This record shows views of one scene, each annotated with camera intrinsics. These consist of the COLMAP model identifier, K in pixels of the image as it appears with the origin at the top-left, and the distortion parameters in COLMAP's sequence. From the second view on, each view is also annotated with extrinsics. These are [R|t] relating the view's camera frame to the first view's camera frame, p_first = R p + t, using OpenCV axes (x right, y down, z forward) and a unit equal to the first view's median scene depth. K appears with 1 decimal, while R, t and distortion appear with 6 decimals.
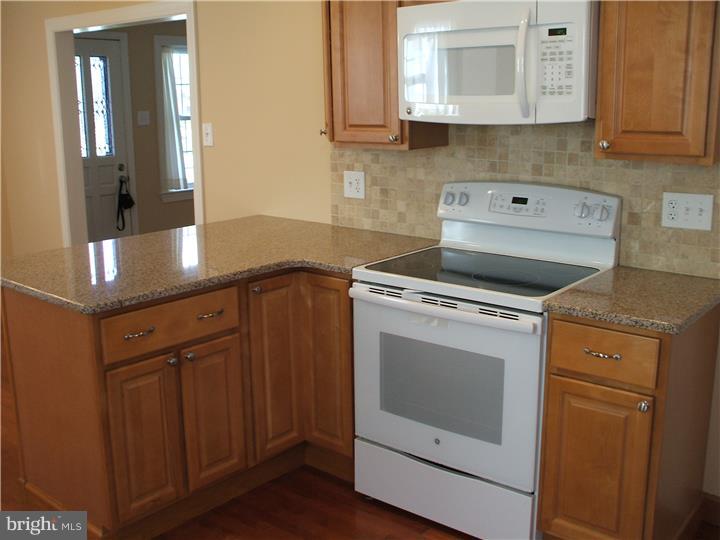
lens RADIAL K [[782.3, 0, 360.0], [0, 782.3, 270.0], [0, 0, 1]] dist [-0.185498, 0.294990]
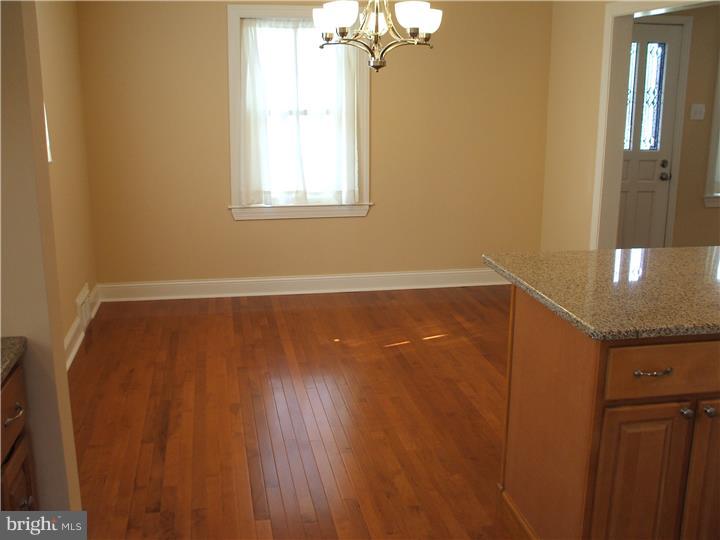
lens RADIAL K [[782.3, 0, 360.0], [0, 782.3, 270.0], [0, 0, 1]] dist [-0.185498, 0.294990]
pose [[0.778666, 0.158821, -0.607005, -0.044603], [-0.149606, 0.986527, 0.066207, -0.033838], [0.609341, 0.039258, 0.791935, 0.135715]]
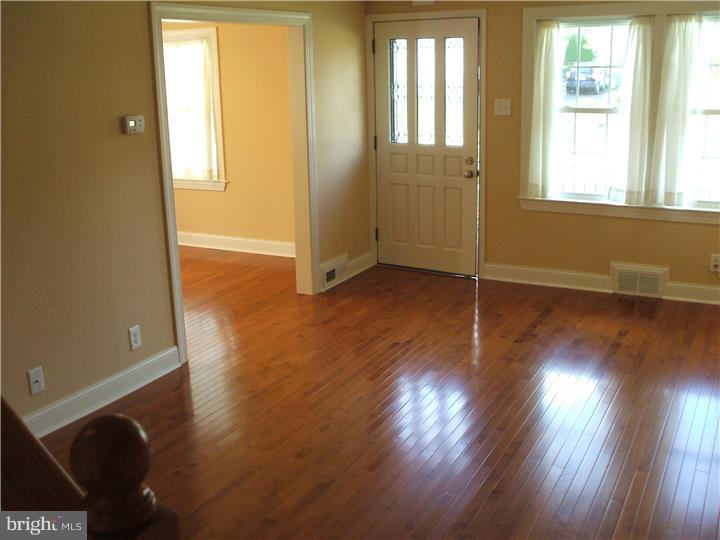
lens RADIAL K [[782.3, 0, 360.0], [0, 782.3, 270.0], [0, 0, 1]] dist [-0.185498, 0.294990]
pose [[0.150359, 0.235706, -0.960122, 1.458866], [-0.196841, 0.958856, 0.204569, -0.437874], [0.968837, 0.158232, 0.190569, 1.850741]]
